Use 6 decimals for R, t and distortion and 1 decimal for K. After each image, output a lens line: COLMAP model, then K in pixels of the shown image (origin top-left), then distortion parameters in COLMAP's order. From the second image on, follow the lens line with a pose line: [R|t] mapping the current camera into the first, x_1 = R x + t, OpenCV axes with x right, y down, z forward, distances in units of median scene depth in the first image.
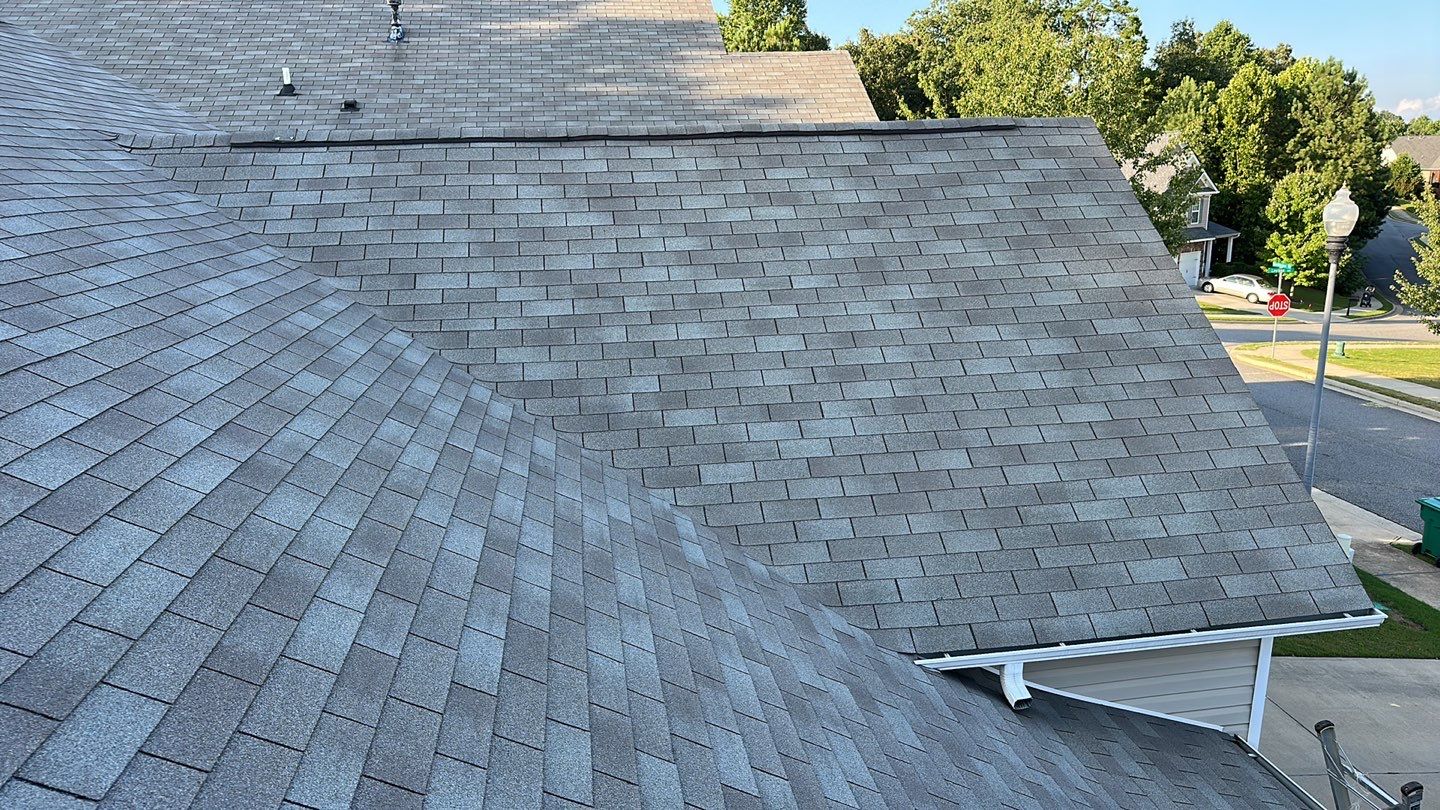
lens RADIAL K [[951.3, 0, 718.0], [0, 951.3, 429.1], [0, 0, 1]] dist [0.061215, -0.075813]
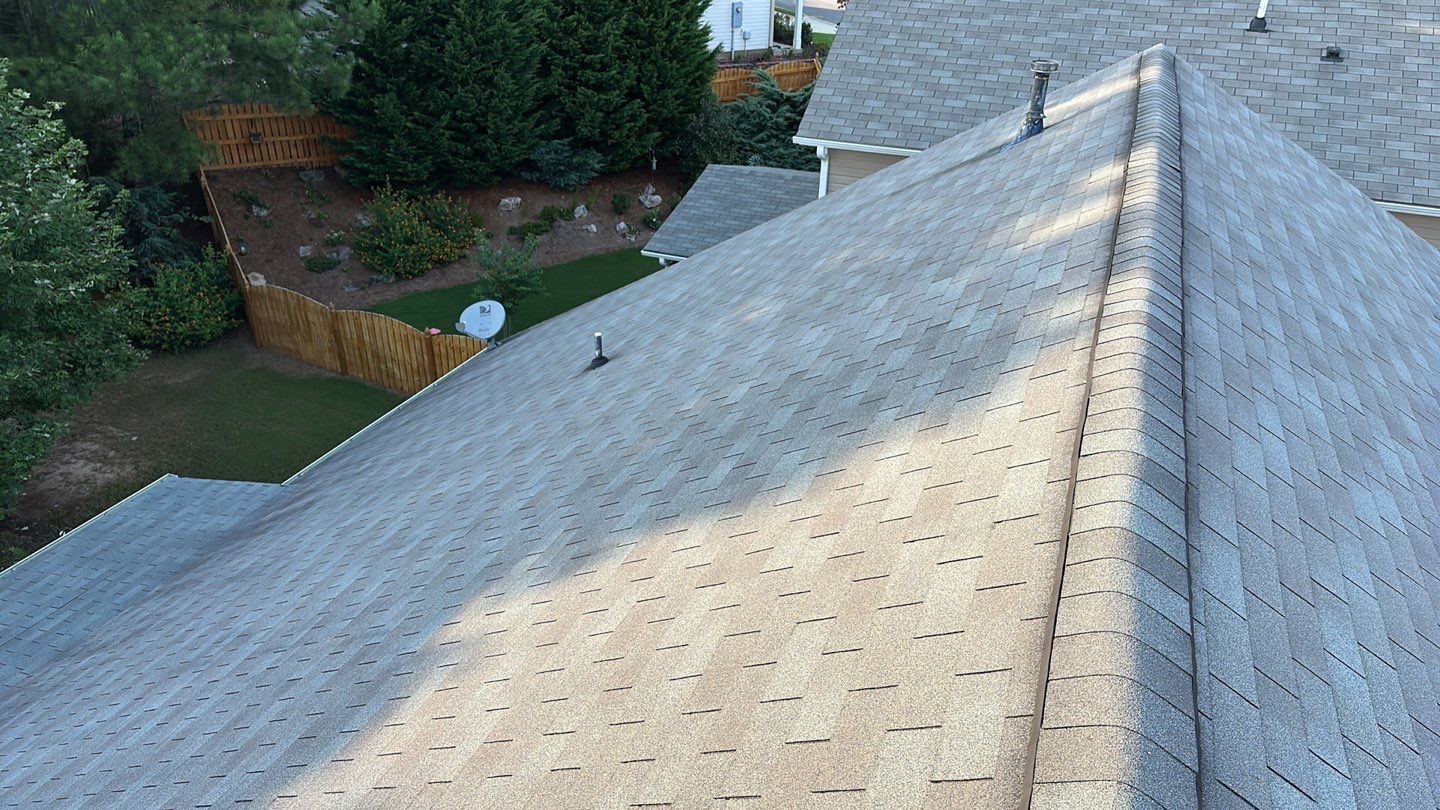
lens RADIAL K [[951.3, 0, 718.0], [0, 951.3, 429.1], [0, 0, 1]] dist [0.061215, -0.075813]
pose [[0.857433, 0.293294, -0.422833, -0.389197], [-0.174261, 0.938622, 0.297694, -0.171442], [0.484193, -0.181570, 0.855915, -0.121927]]
